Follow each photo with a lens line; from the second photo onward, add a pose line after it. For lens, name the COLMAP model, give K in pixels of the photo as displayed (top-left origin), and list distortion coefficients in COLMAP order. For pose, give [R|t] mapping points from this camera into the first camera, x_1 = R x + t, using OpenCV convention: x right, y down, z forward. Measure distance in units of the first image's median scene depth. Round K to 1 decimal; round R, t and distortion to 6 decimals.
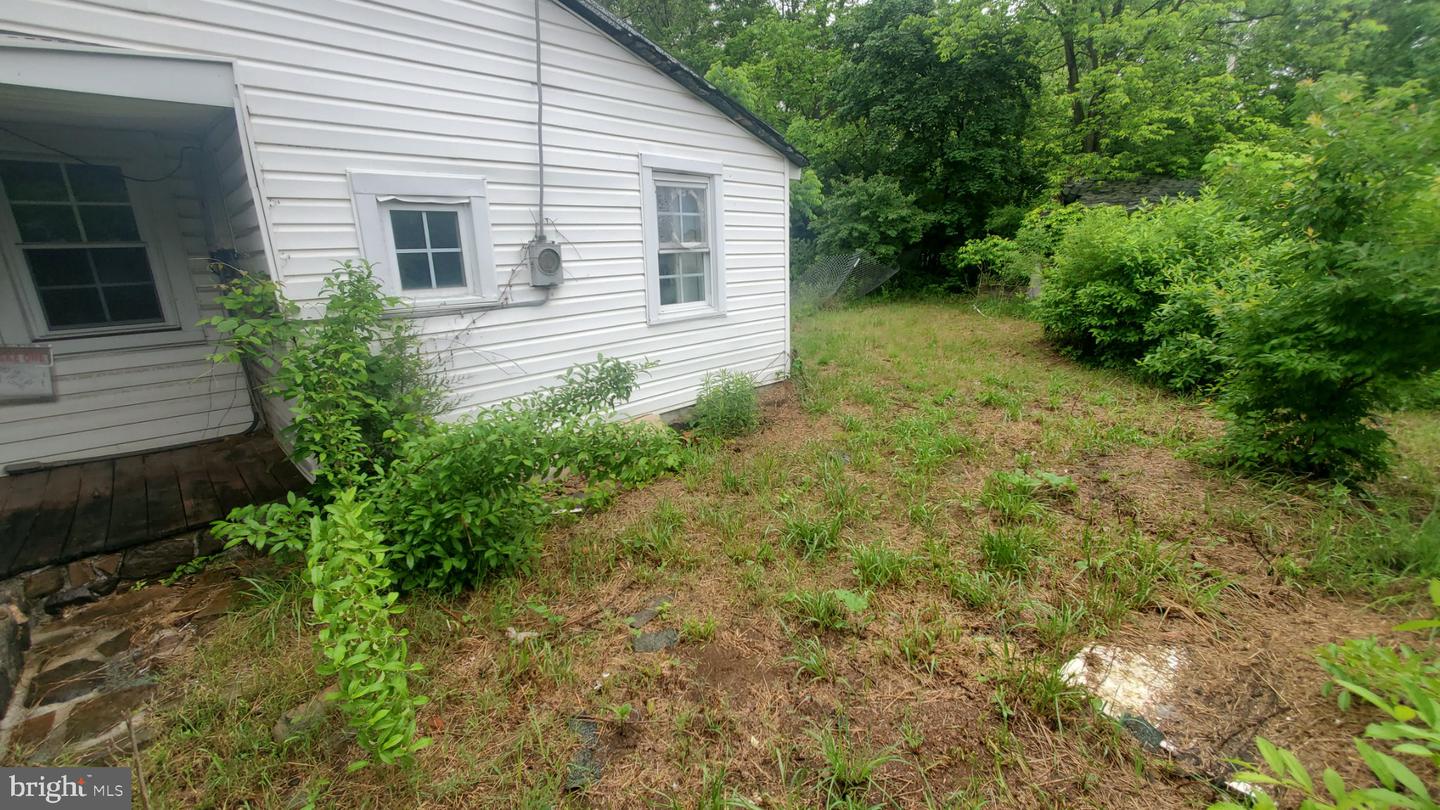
lens RADIAL K [[571.5, 0, 720.0], [0, 571.5, 405.0], [0, 0, 1]] dist [0.002541, 0.000054]
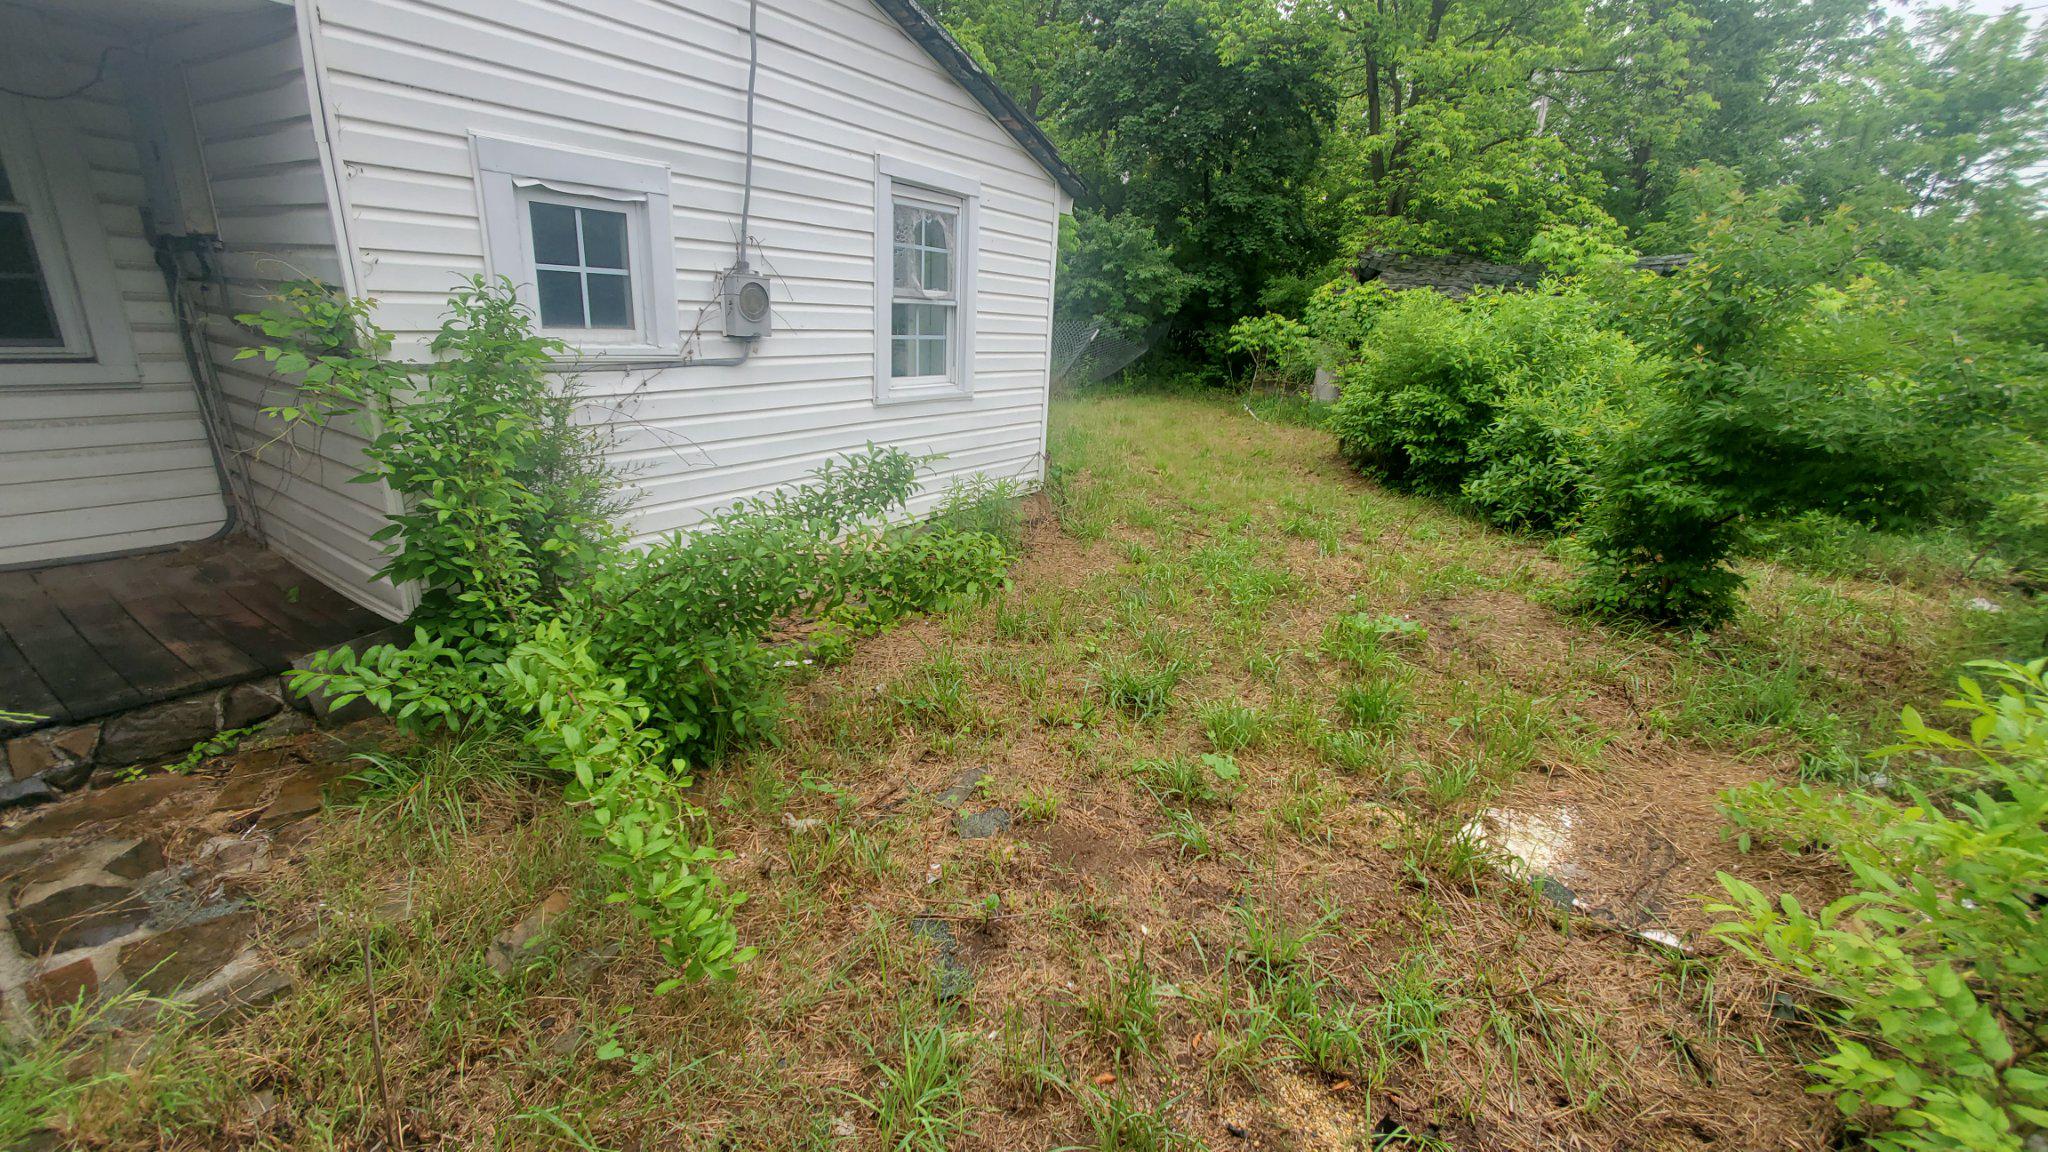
lens RADIAL K [[816.3, 0, 1024.0], [0, 816.3, 576.0], [0, 0, 1]] dist [0.001556, 0.000095]
pose [[0.979277, 0.022915, 0.201223, -0.205071], [-0.034307, 0.997988, 0.053312, 0.015188], [-0.199597, -0.059111, 0.978094, -0.043889]]
